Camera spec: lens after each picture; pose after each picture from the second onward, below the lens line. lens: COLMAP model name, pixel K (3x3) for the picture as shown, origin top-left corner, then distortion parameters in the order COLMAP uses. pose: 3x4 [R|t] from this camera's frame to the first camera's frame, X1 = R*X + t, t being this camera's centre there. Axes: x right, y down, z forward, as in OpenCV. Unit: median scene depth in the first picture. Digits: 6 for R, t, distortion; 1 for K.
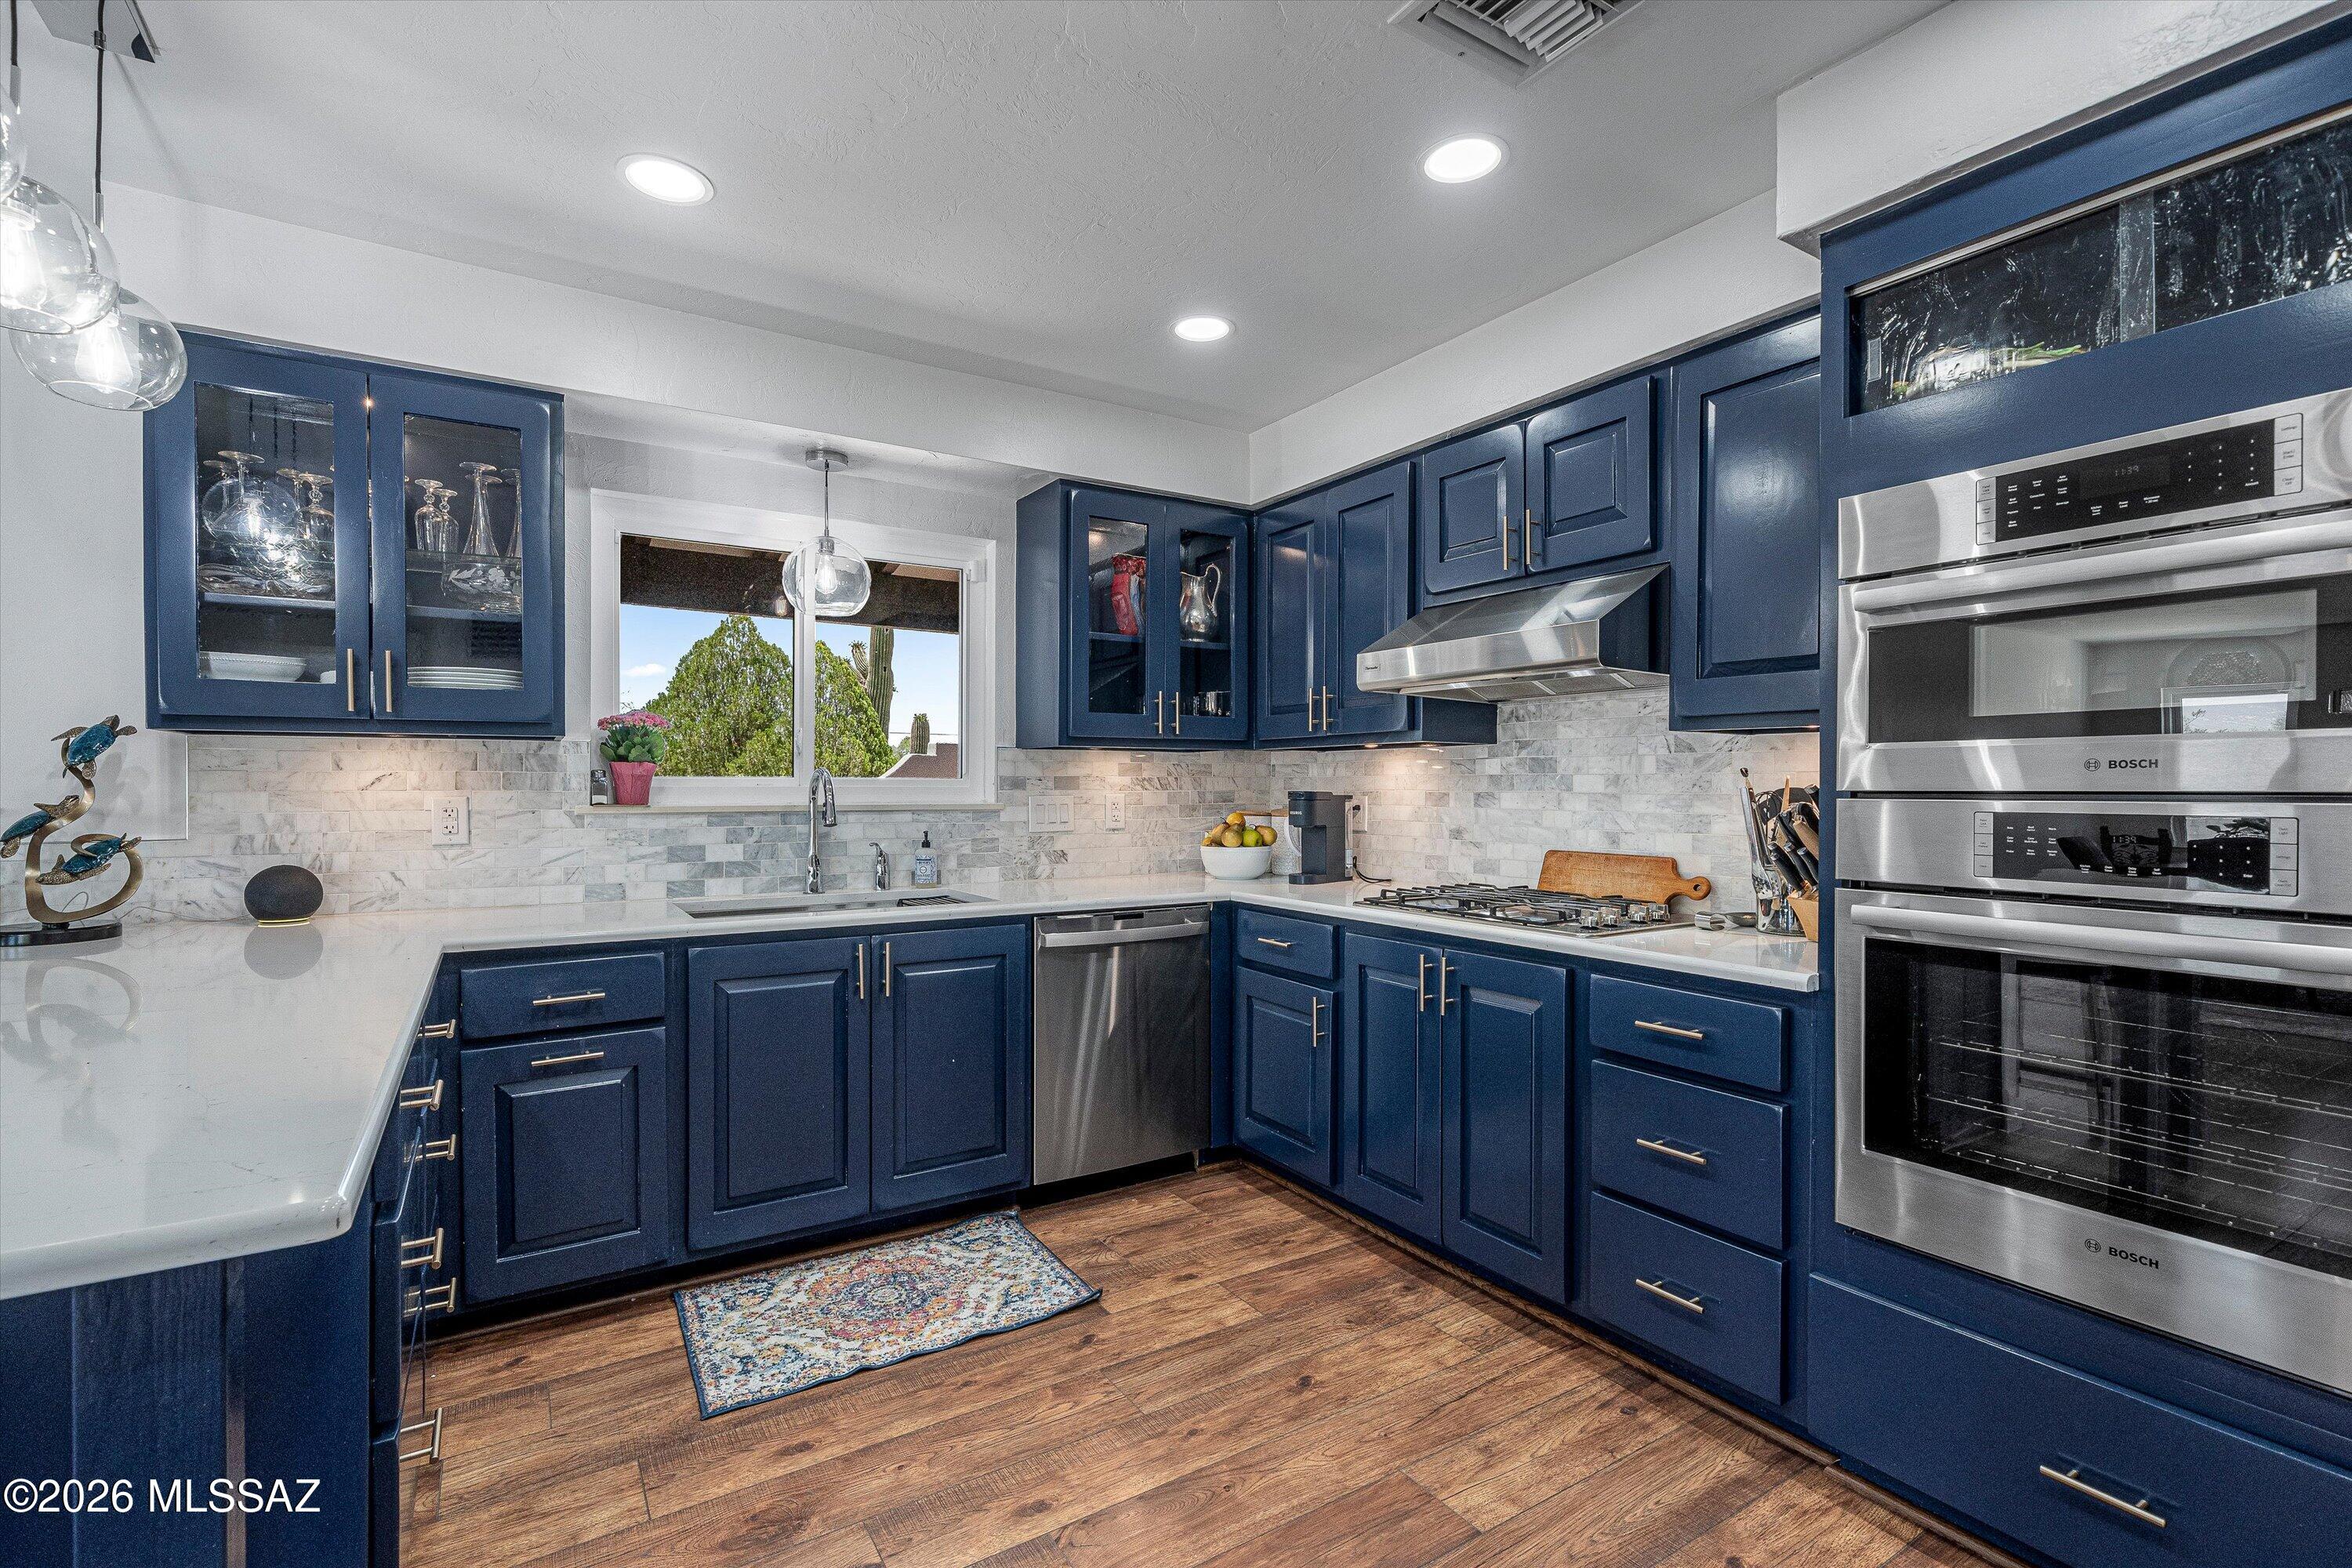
lens RADIAL K [[1059.6, 0, 1176.0], [0, 1059.6, 784.0], [0, 0, 1]] dist [0.000047, 0.000000]
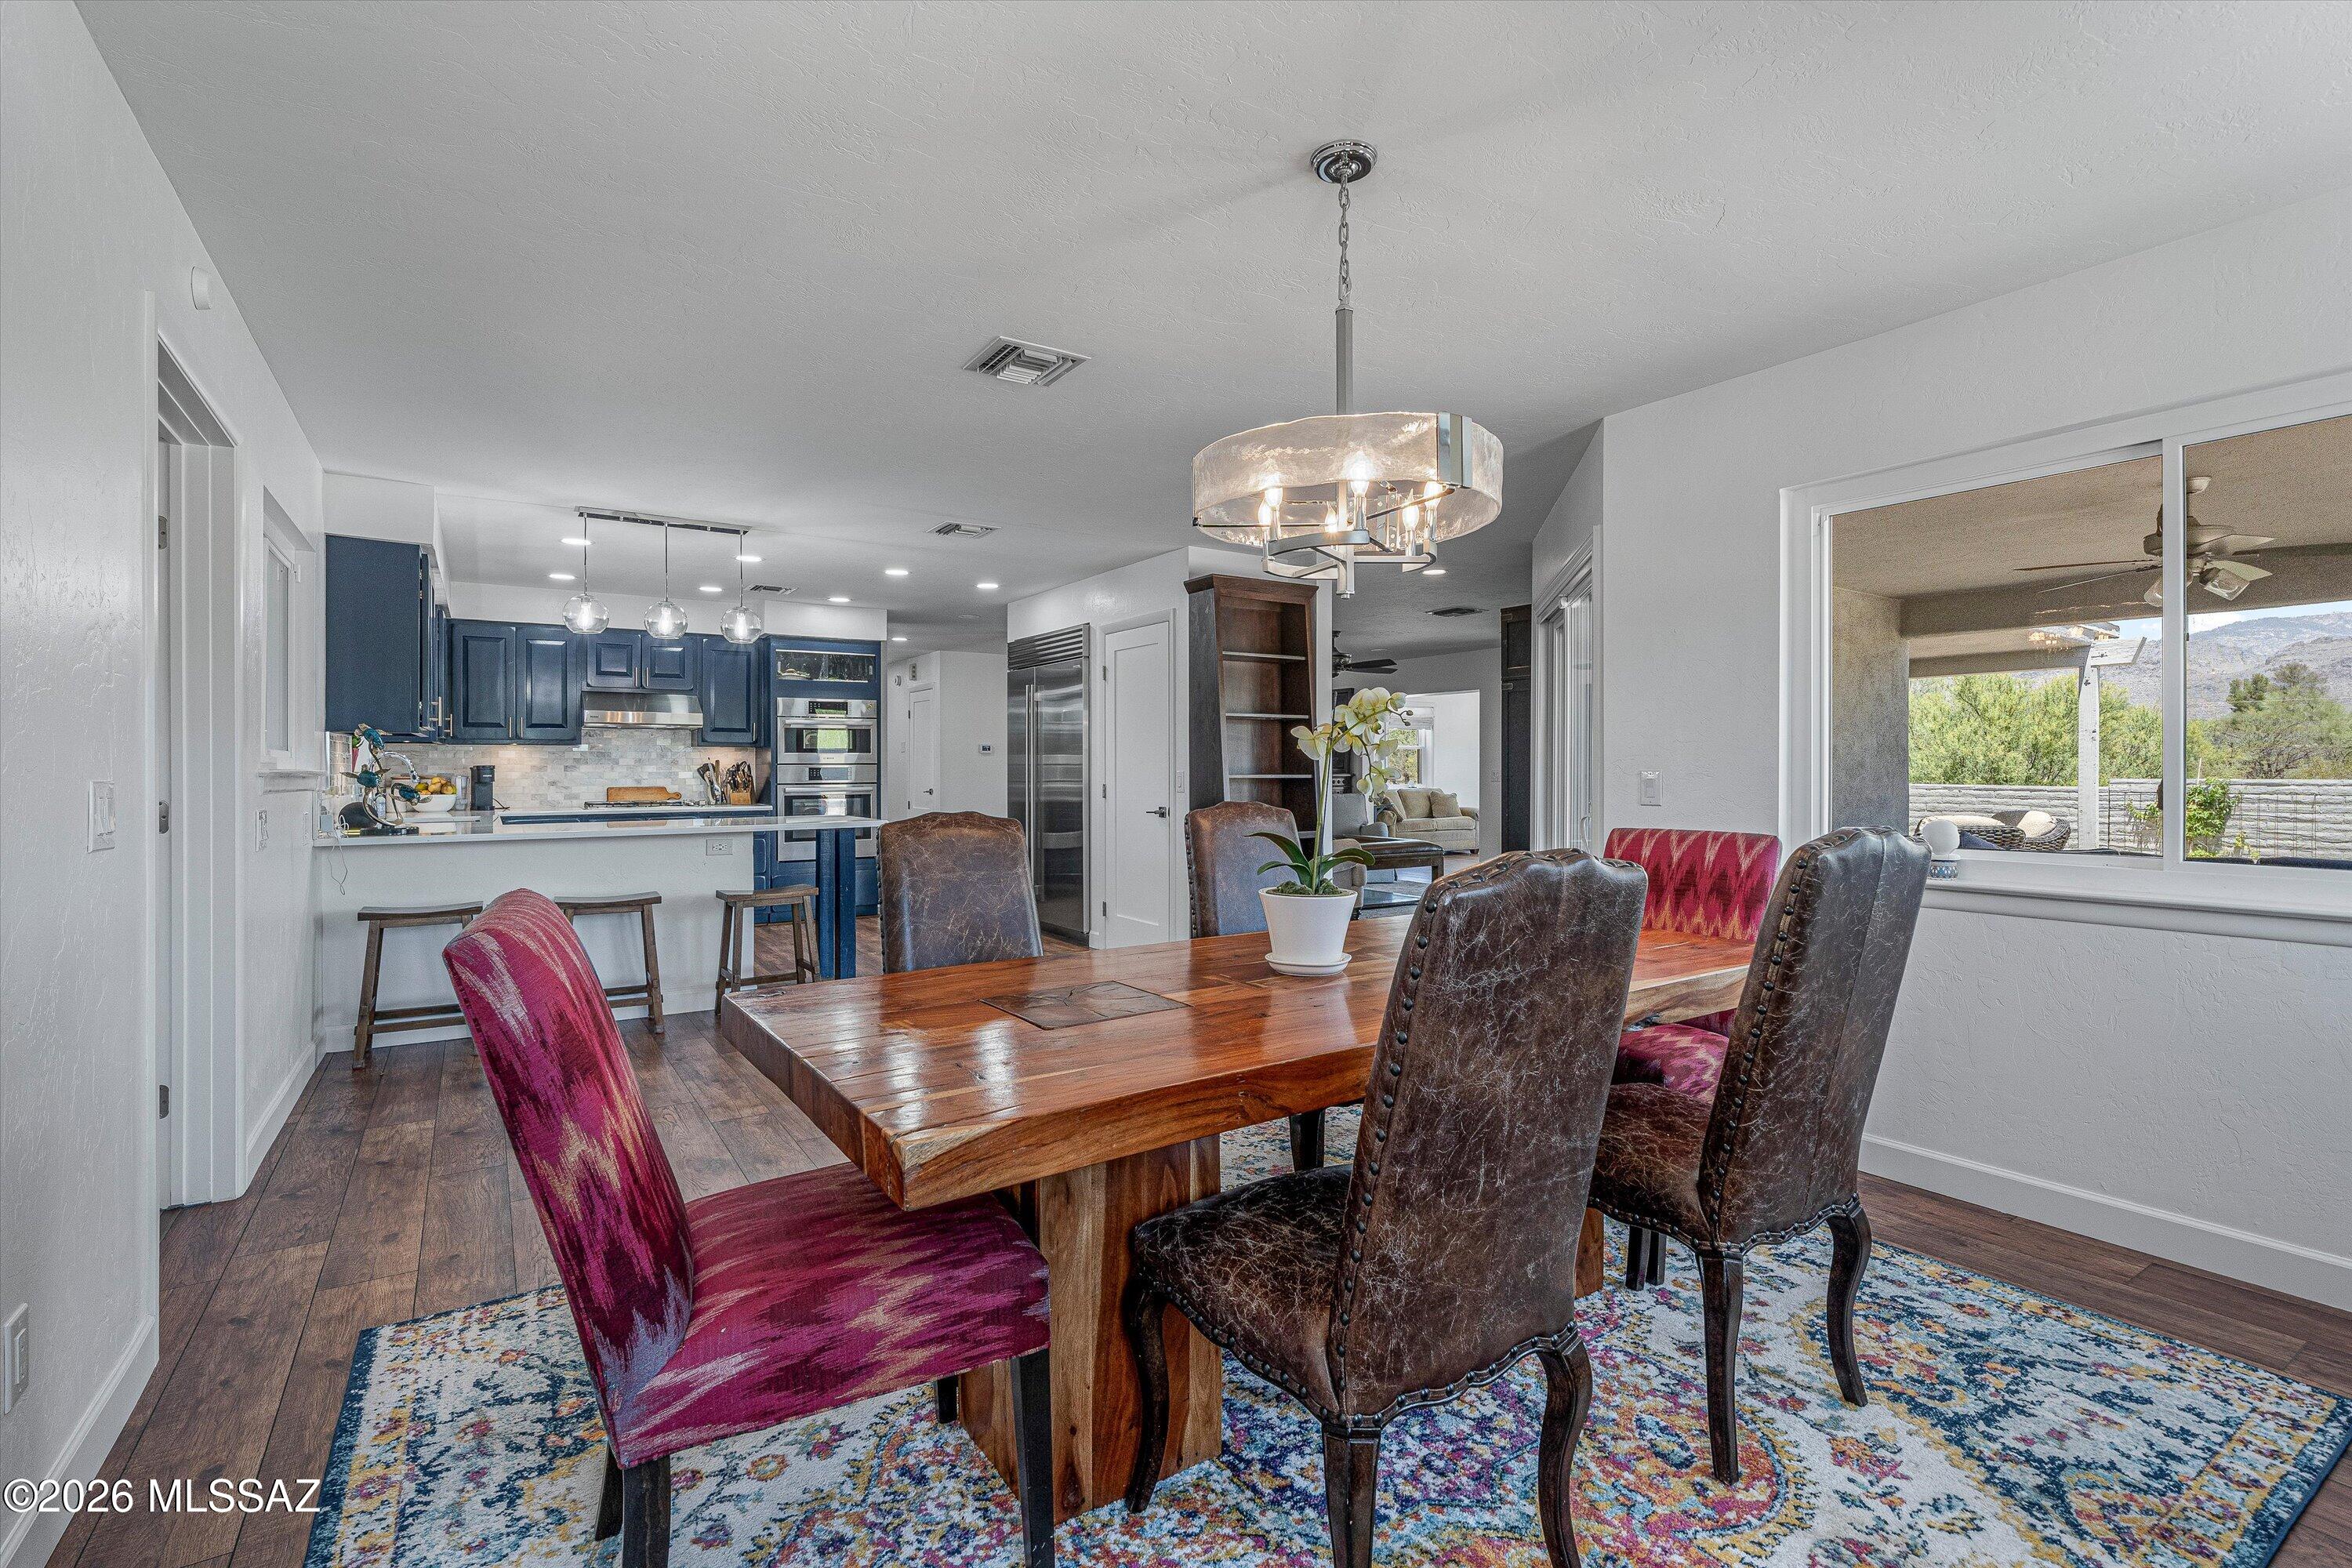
lens RADIAL K [[1059.6, 0, 1176.0], [0, 1059.6, 784.0], [0, 0, 1]] dist [0.000047, 0.000000]
pose [[-0.018063, -0.010147, 0.999785, -2.371533], [0.005805, 0.999931, 0.010253, 0.037090], [-0.999820, 0.005989, -0.018003, -0.366930]]
